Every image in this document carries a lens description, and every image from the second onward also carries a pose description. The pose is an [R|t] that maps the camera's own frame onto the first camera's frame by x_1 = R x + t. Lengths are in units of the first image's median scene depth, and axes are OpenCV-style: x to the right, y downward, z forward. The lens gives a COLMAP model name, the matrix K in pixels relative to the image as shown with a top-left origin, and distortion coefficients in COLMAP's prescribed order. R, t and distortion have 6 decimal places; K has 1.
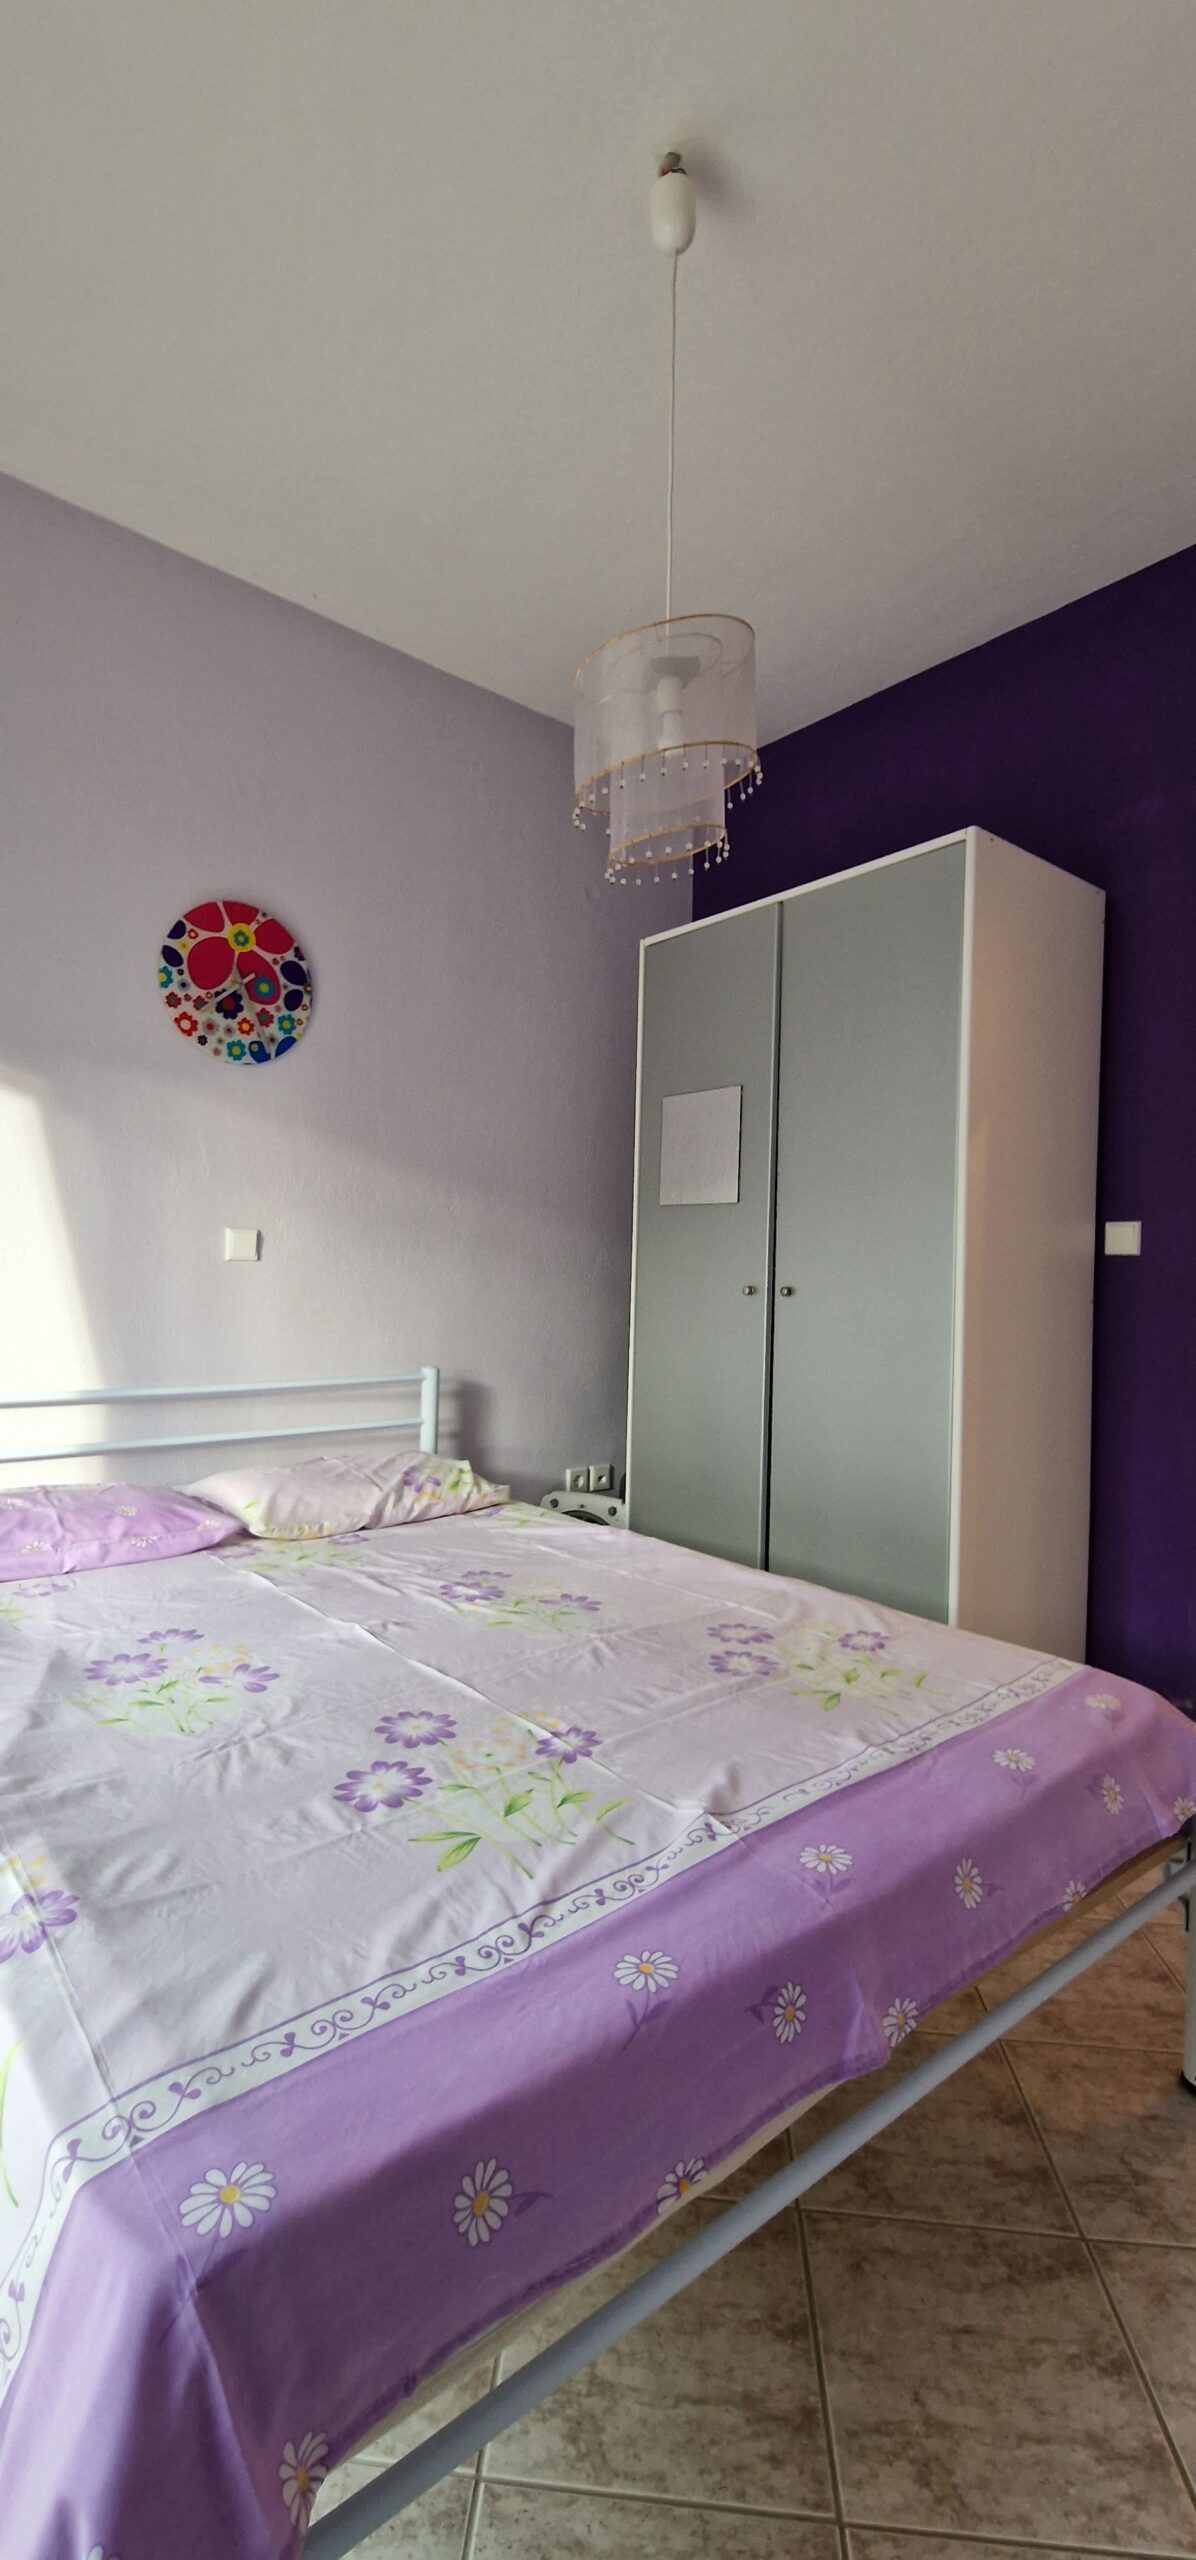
lens RADIAL K [[1059.2, 0, 555.8], [0, 1059.2, 1282.6], [0, 0, 1]] dist [-0.006648, 0.002243]
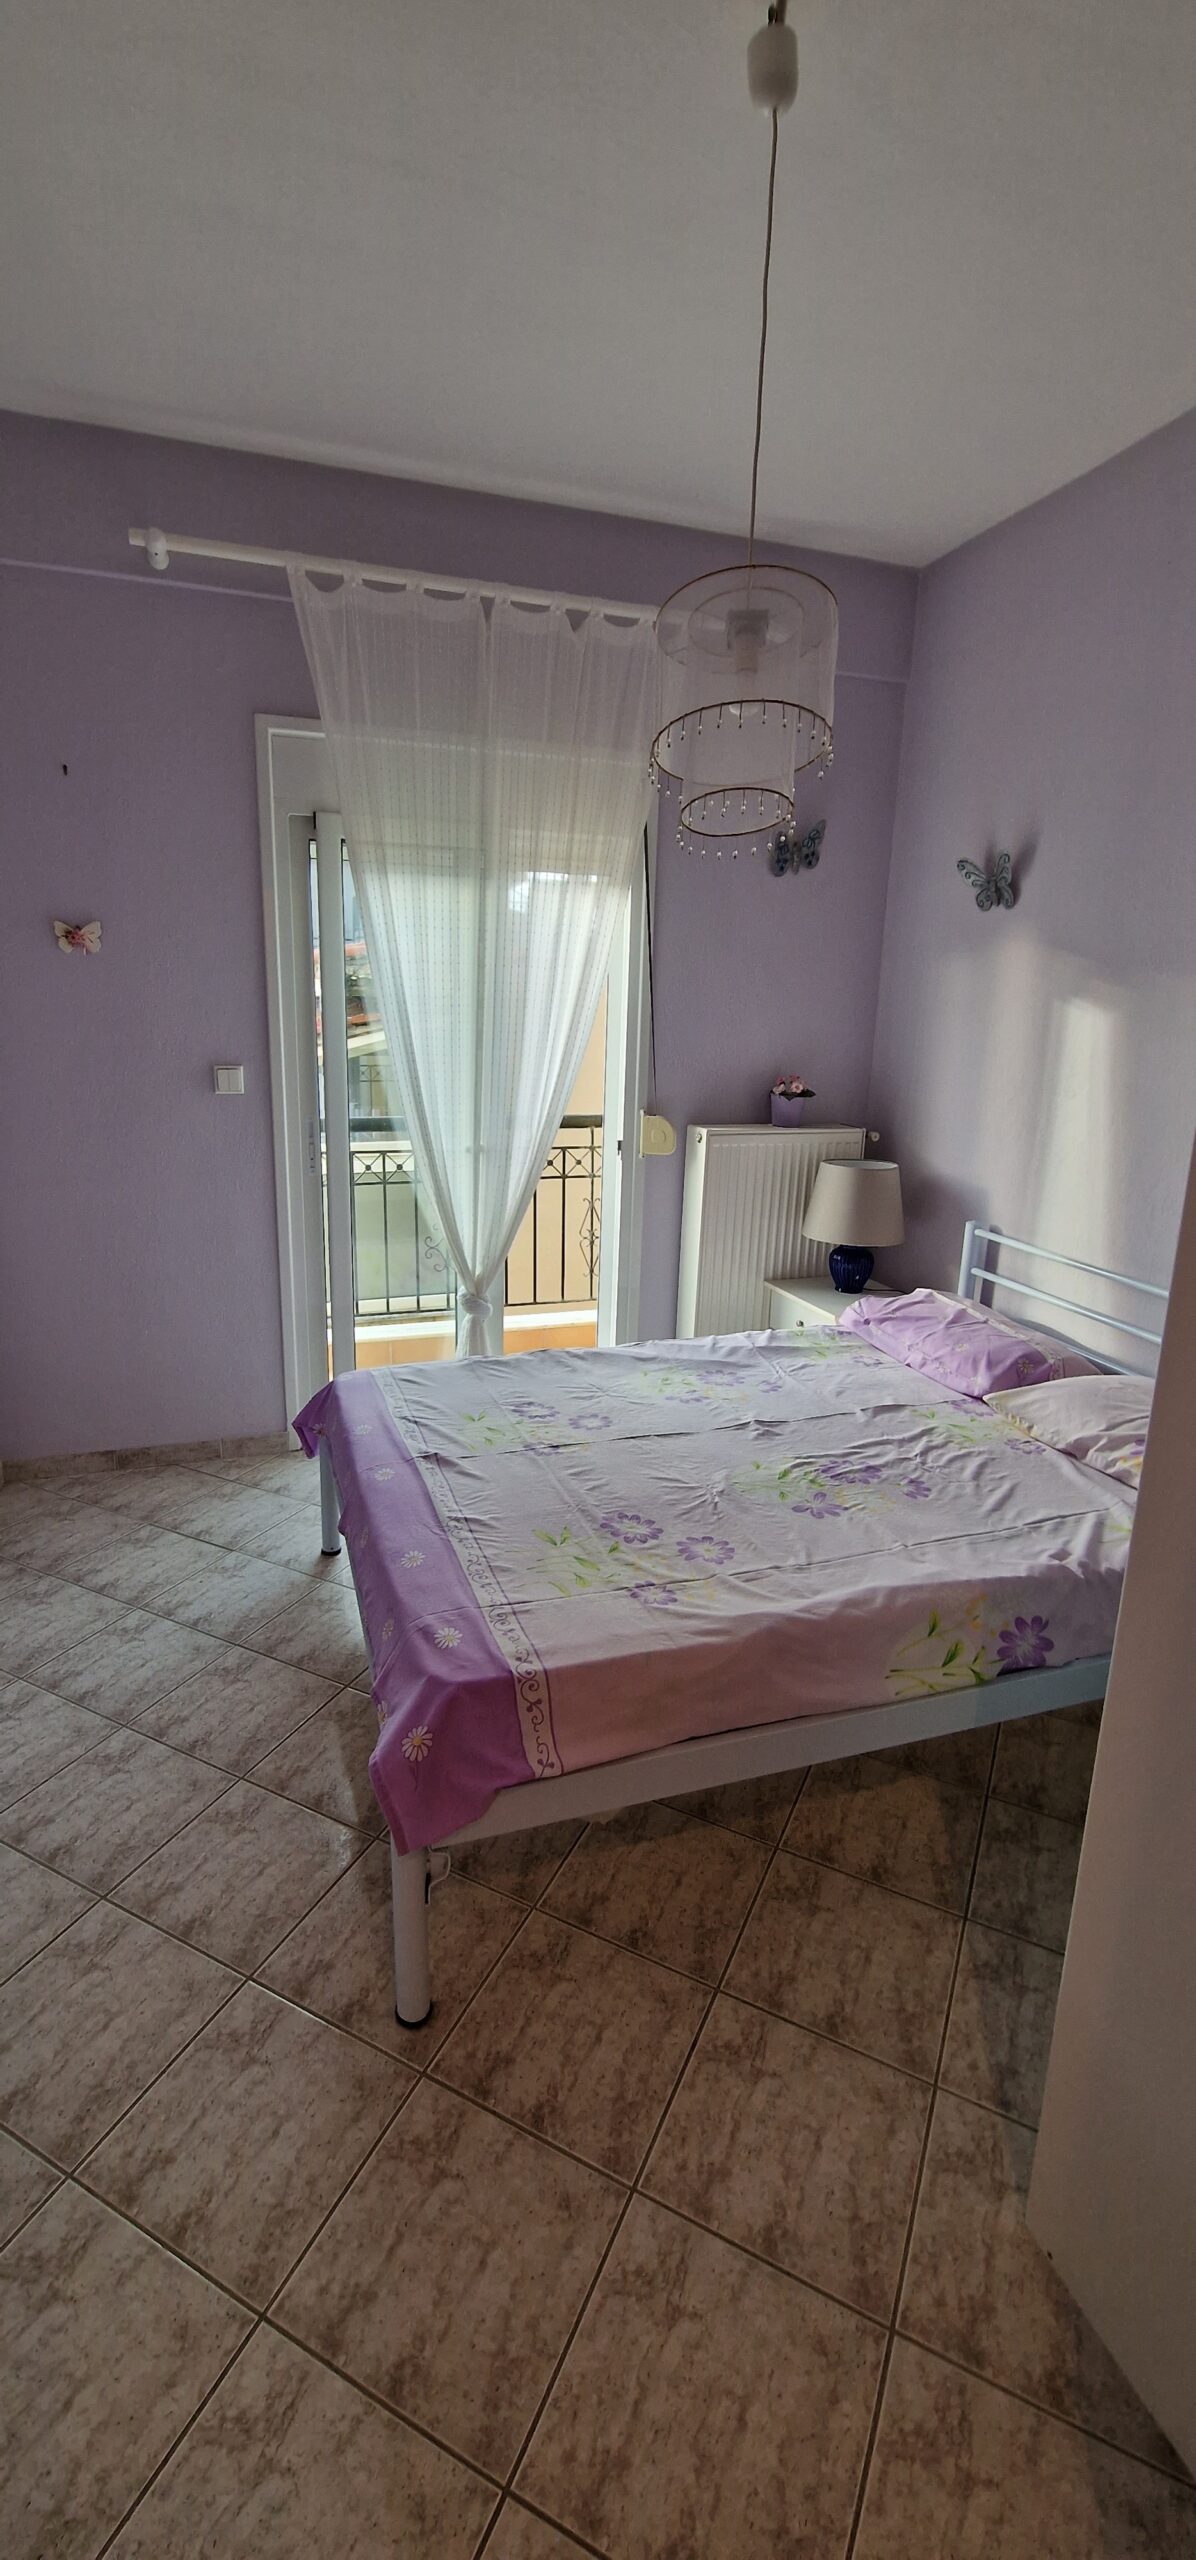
lens RADIAL K [[1059.2, 0, 580.5], [0, 1059.2, 1267.4], [0, 0, 1]] dist [-0.006648, 0.002243]
pose [[-0.346567, 0.203536, -0.915677, 1.245659], [-0.031350, 0.973117, 0.228169, -0.220020], [0.937501, 0.107782, -0.330869, 1.280930]]
